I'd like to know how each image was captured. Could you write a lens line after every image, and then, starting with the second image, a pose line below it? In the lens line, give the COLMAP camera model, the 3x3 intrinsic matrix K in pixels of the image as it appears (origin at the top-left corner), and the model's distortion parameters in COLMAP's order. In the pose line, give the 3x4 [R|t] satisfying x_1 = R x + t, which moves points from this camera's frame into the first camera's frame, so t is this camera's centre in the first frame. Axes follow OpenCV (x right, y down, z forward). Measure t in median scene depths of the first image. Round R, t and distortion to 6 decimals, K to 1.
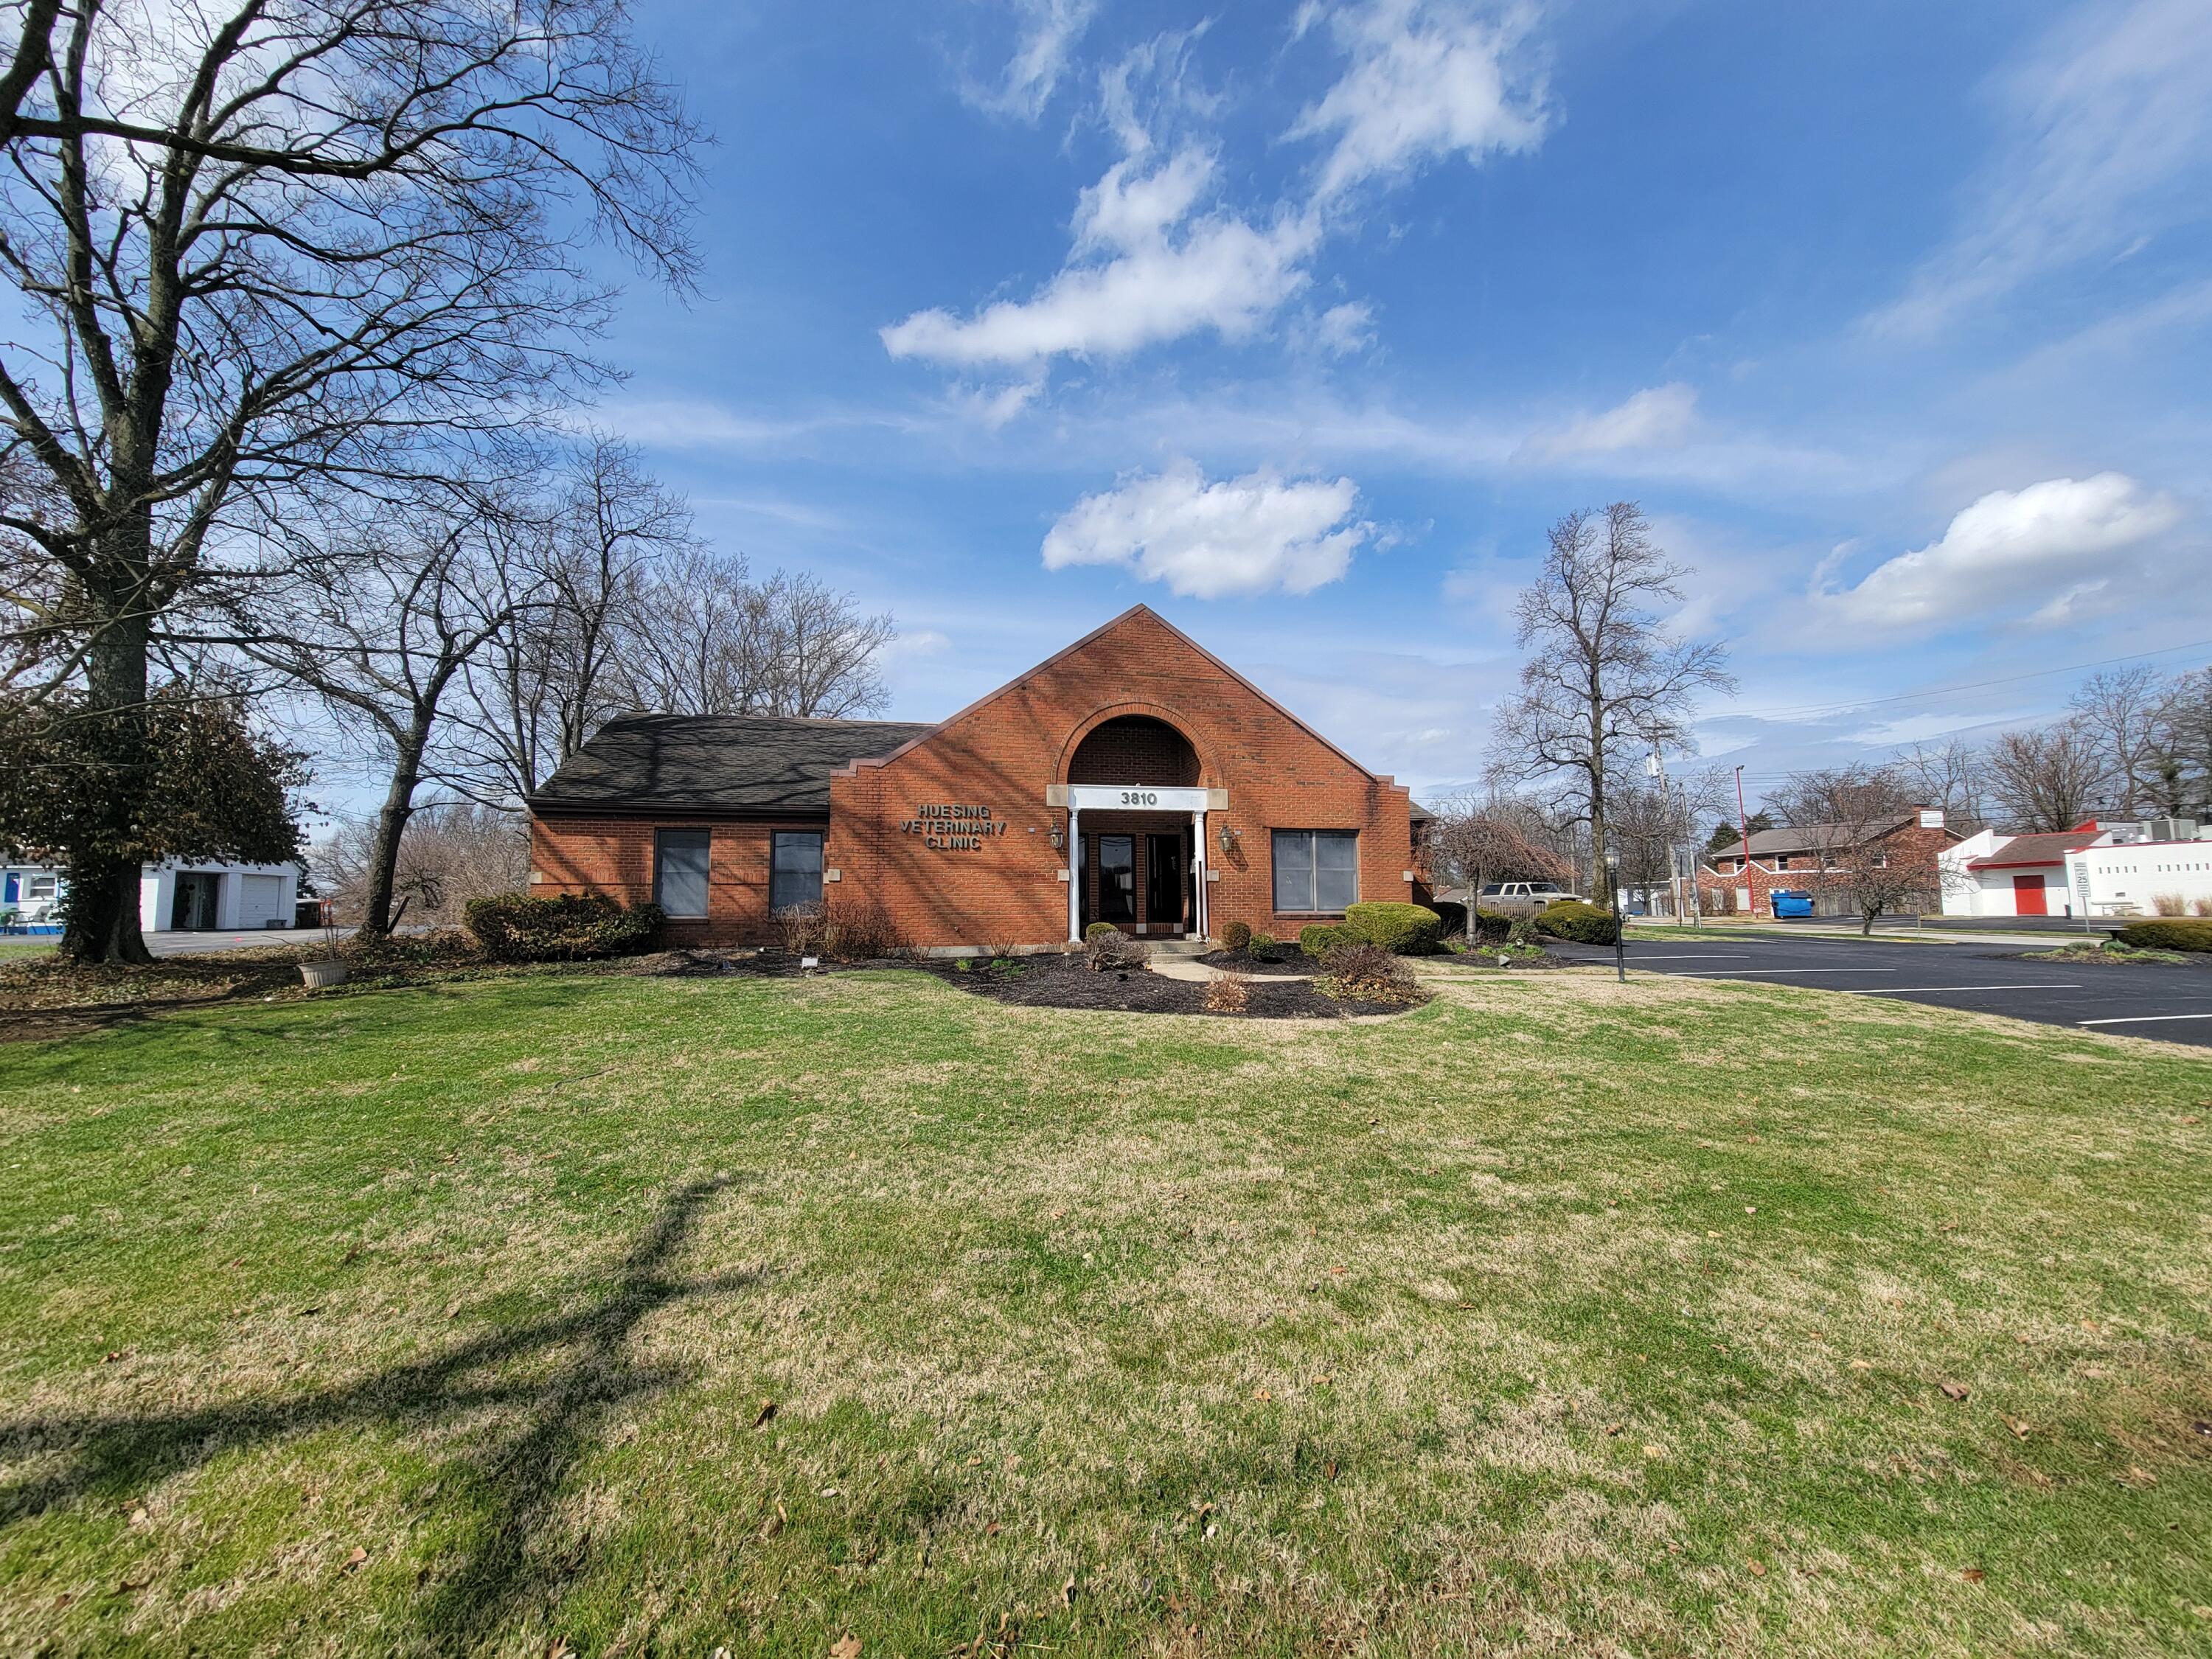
lens RADIAL K [[897.8, 0, 1101.2], [0, 897.8, 837.7], [0, 0, 1]] dist [-0.002261, -0.000087]
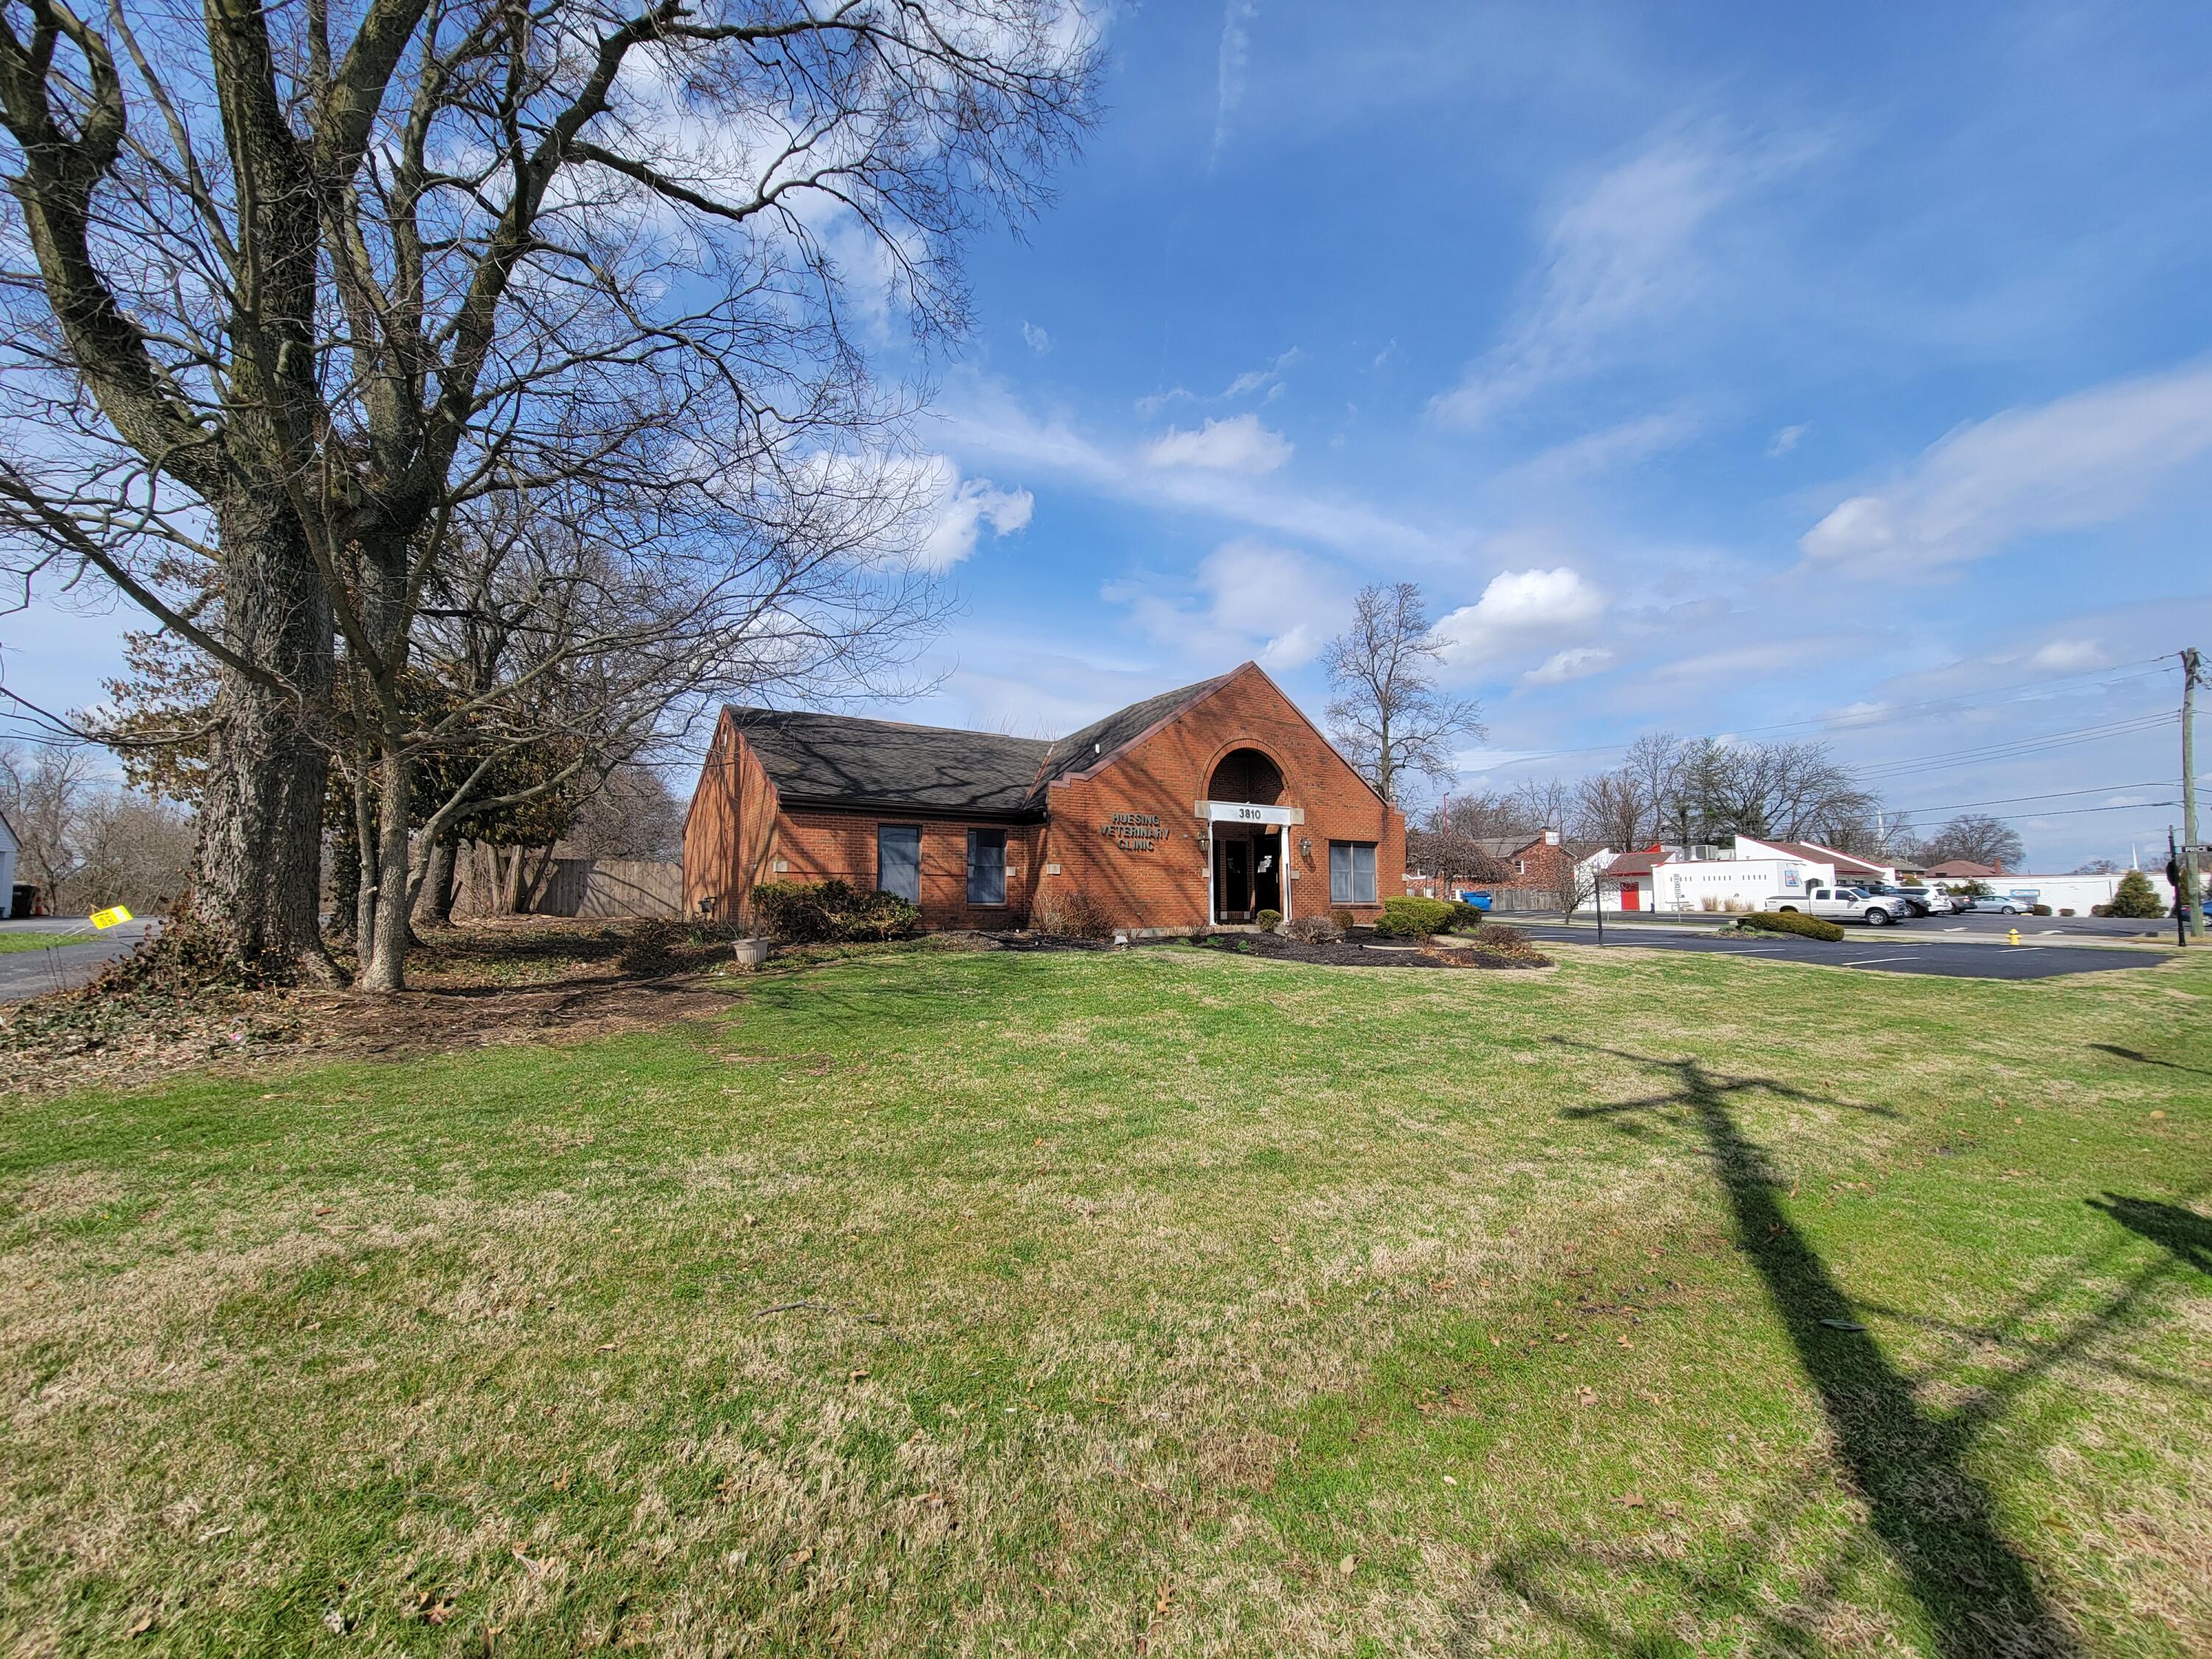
lens RADIAL K [[898.2, 0, 1108.3], [0, 898.2, 833.3], [0, 0, 1]] dist [0.002030, -0.000081]
pose [[0.940542, 0.032591, 0.338109, -0.578146], [-0.033141, 0.999442, -0.004148, -0.003547], [-0.338056, -0.007304, 0.941098, -0.138705]]
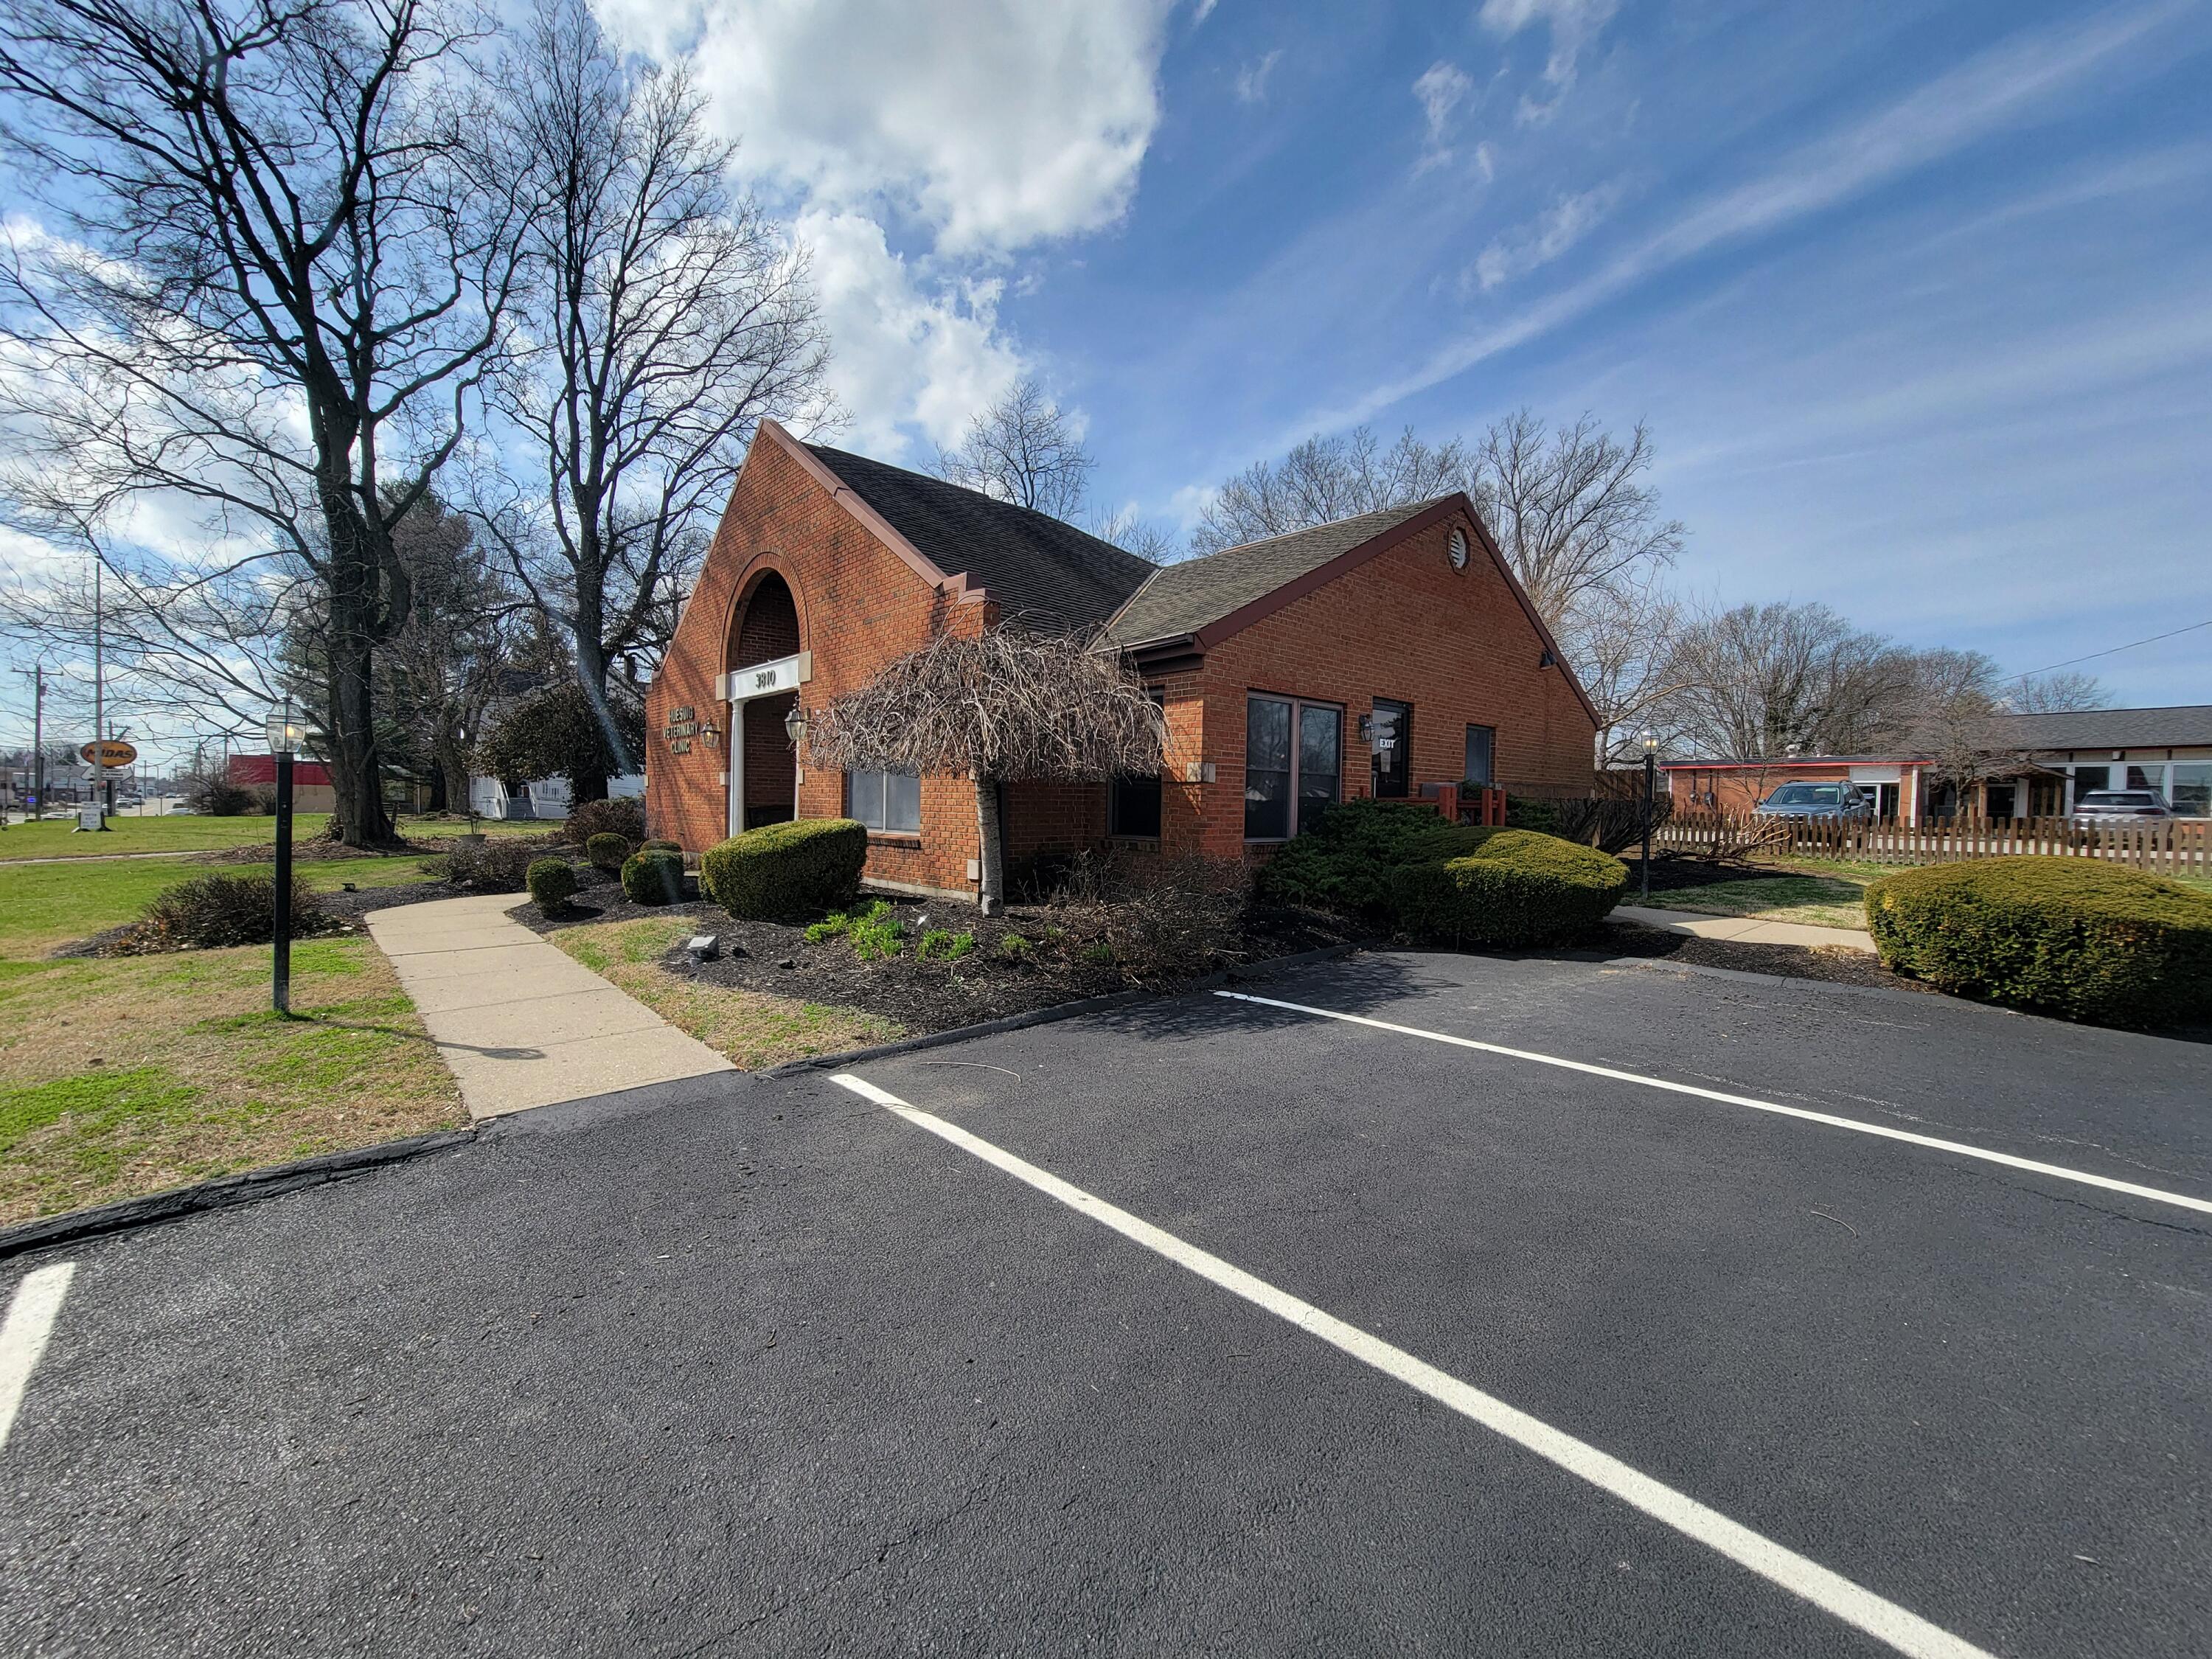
lens RADIAL K [[895.9, 0, 1101.4], [0, 895.9, 837.8], [0, 0, 1]] dist [-0.000666, -0.000004]
pose [[0.481136, 0.045523, -0.875463, 0.873992], [0.051179, 0.995489, 0.079891, 0.047017], [0.875151, -0.083244, 0.476636, 0.867121]]
